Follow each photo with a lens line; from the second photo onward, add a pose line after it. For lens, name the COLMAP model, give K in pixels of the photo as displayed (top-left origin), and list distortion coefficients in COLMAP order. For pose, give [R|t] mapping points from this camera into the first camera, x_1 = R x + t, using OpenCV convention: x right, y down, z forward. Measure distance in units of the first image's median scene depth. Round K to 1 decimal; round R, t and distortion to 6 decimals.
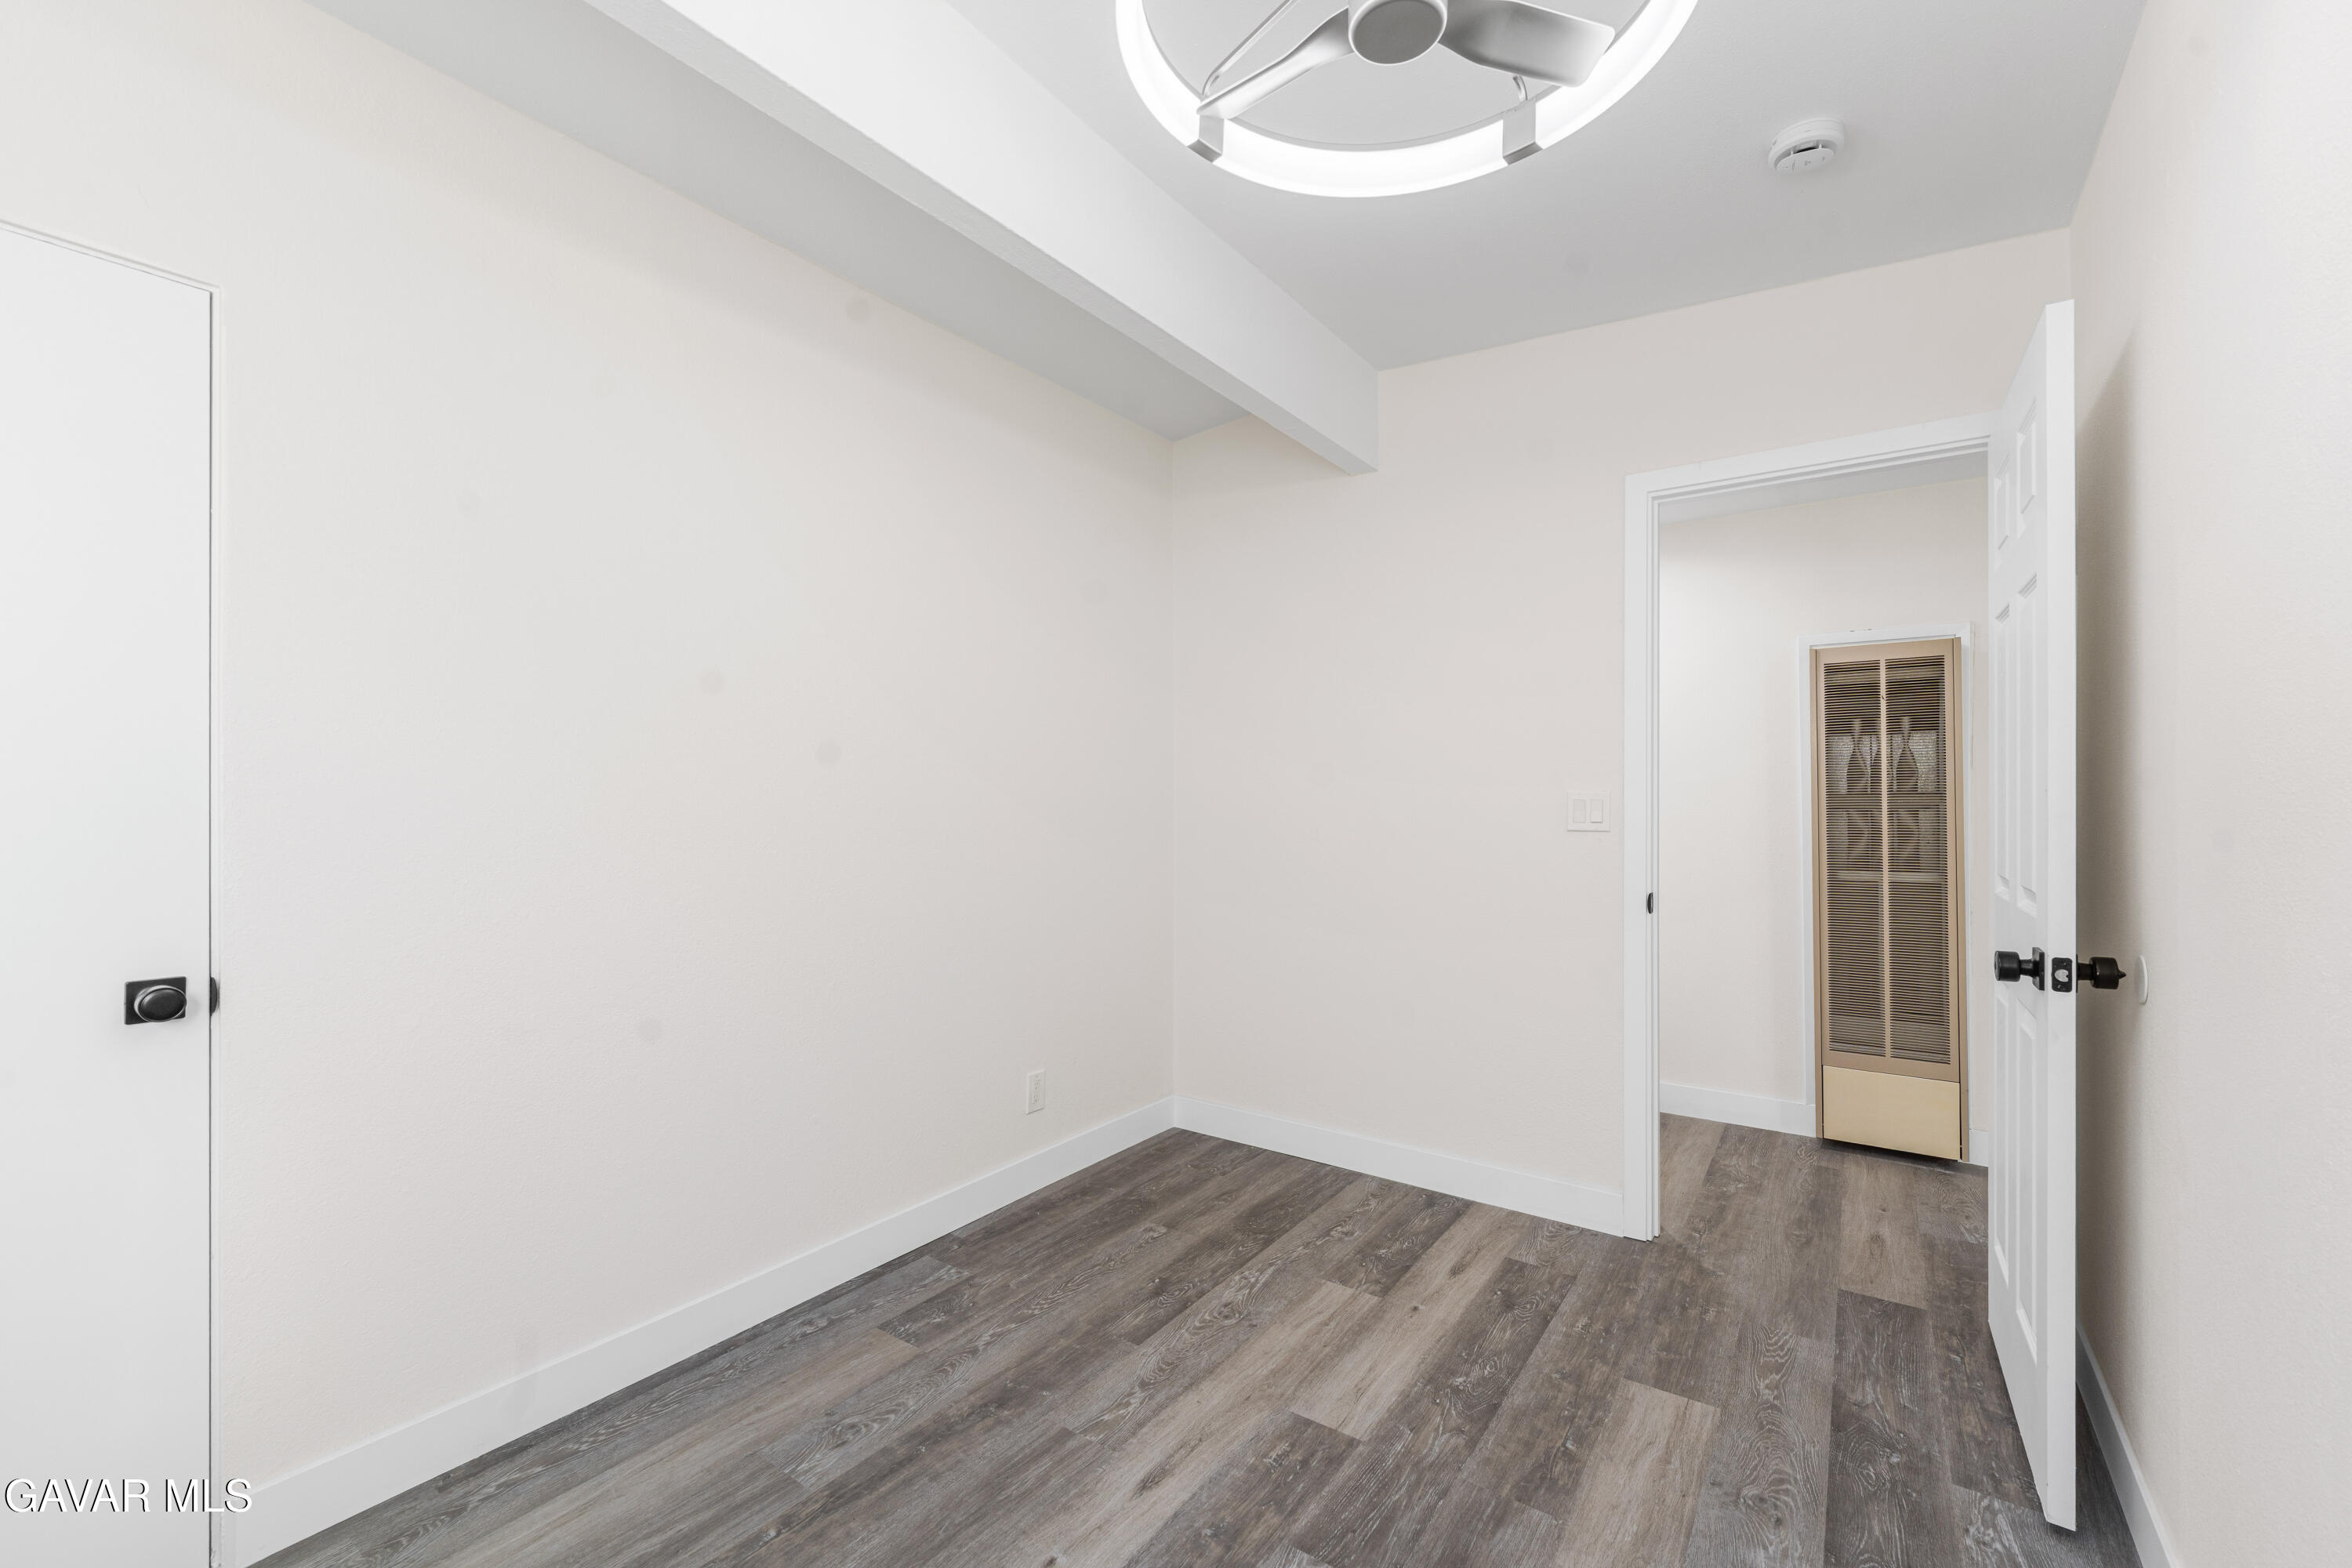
lens RADIAL K [[957.1, 0, 1167.1], [0, 957.1, 787.9], [0, 0, 1]] dist [0.000674, -0.000261]
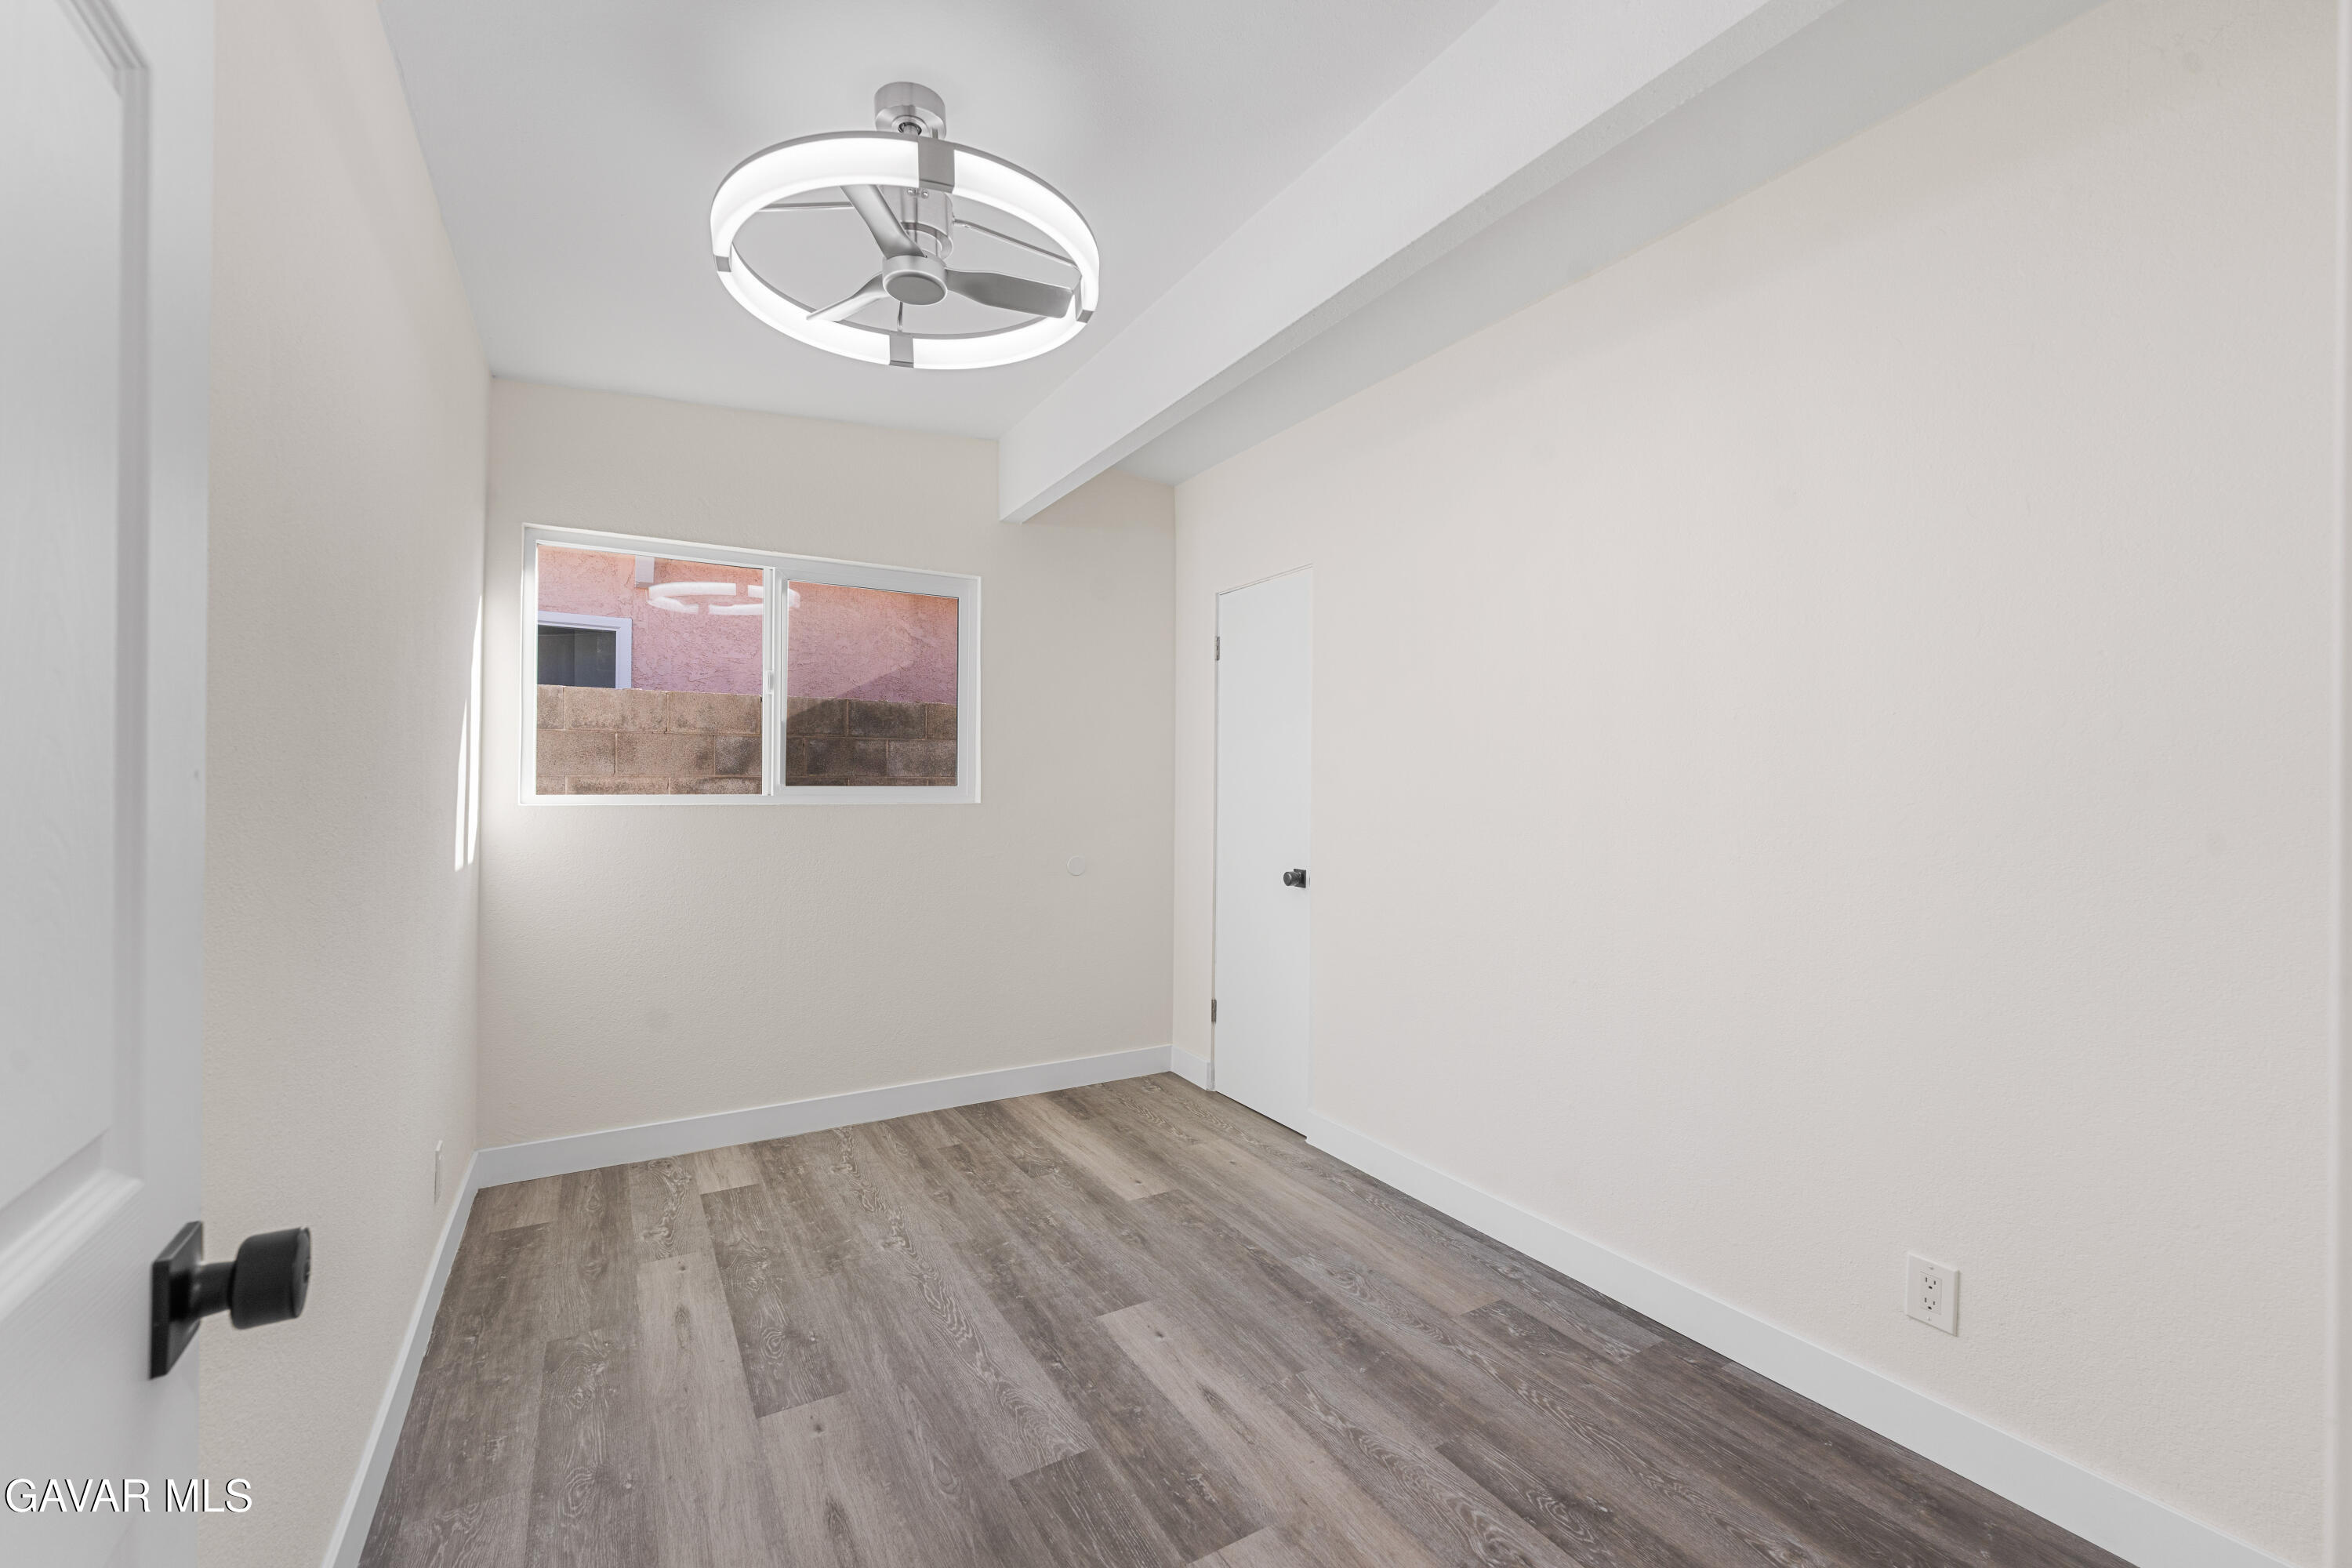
lens RADIAL K [[957.1, 0, 1176.3], [0, 957.1, 776.7], [0, 0, 1]] dist [0.000674, -0.000261]
pose [[-0.386539, -0.012369, -0.922190, 0.933841], [-0.000070, 0.999910, -0.013382, 0.006139], [0.922273, -0.005108, -0.386505, 1.247139]]
